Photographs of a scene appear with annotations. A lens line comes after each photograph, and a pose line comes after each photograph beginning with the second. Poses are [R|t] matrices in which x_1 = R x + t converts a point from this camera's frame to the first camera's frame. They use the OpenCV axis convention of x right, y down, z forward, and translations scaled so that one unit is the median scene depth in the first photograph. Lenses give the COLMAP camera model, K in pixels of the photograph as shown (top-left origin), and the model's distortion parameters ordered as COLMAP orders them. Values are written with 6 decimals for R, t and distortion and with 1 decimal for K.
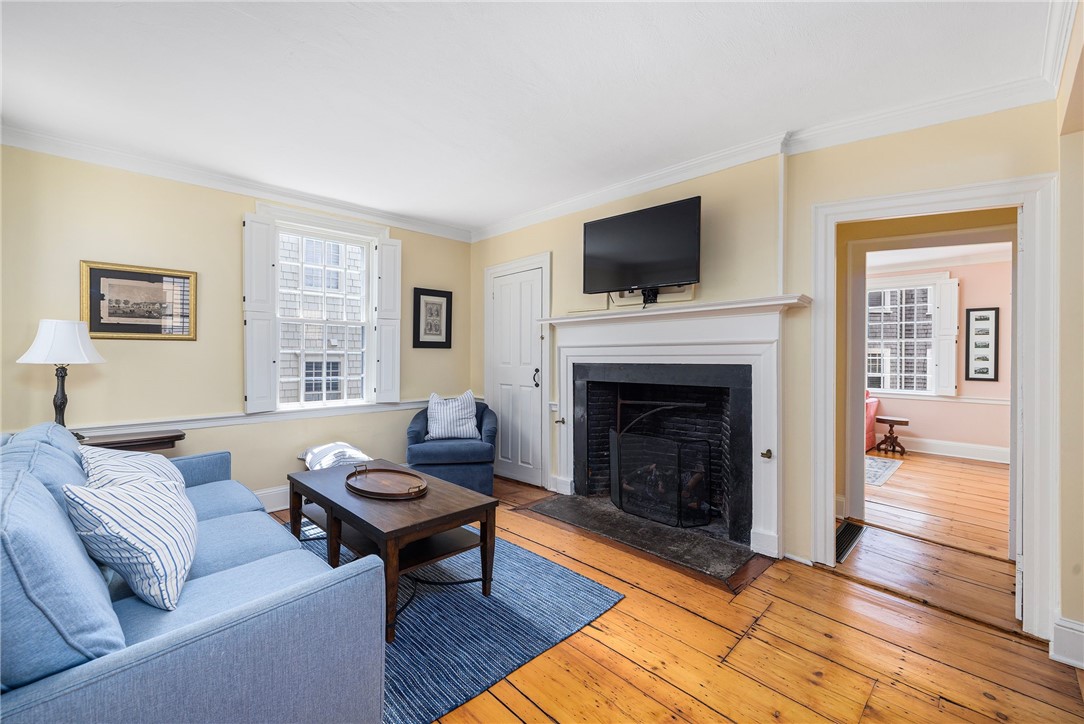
lens RADIAL K [[463.7, 0, 534.1], [0, 463.7, 349.2], [0, 0, 1]] dist [0.002627, -0.000071]
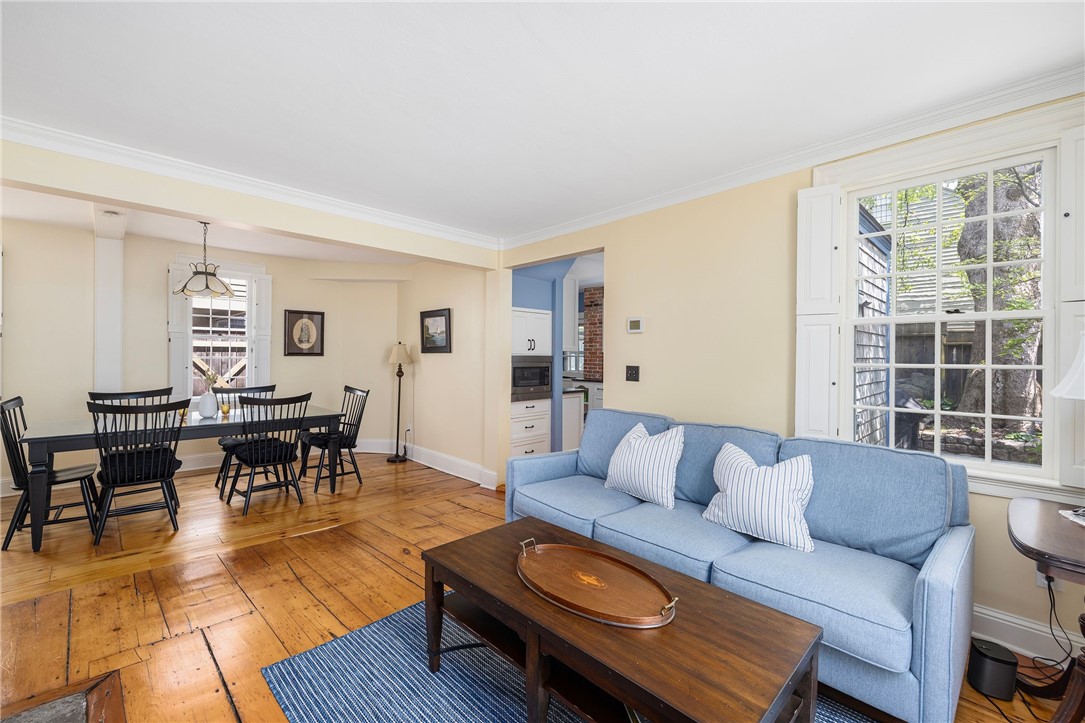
lens RADIAL K [[464.1, 0, 534.6], [0, 464.1, 348.7], [0, 0, 1]] dist [0.002627, -0.000071]
pose [[-0.999715, -0.017946, 0.015767, -0.265817], [-0.018110, 0.999782, -0.010355, -0.020517], [-0.015578, -0.010637, -0.999822, 1.710027]]
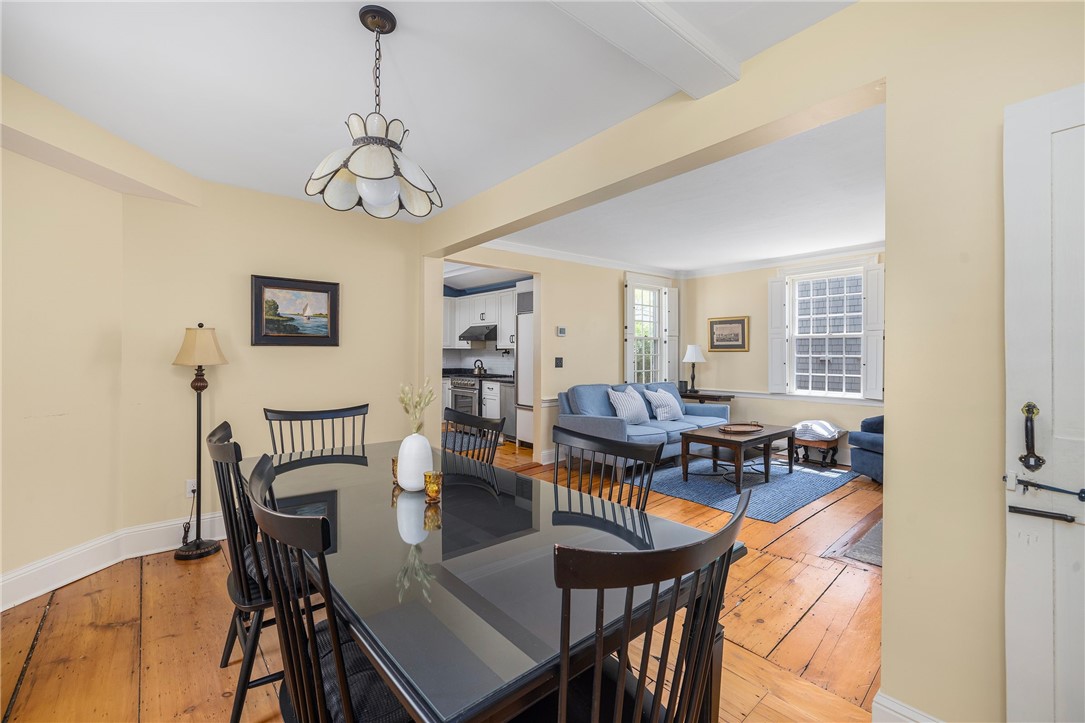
lens RADIAL K [[470.5, 0, 542.5], [0, 470.5, 361.5], [0, 0, 1]] dist [0.005547, -0.000259]
pose [[-0.070565, -0.001676, -0.997506, 1.617277], [-0.000880, 0.999998, -0.001618, 0.034003], [0.997507, 0.000764, -0.070567, 0.361638]]
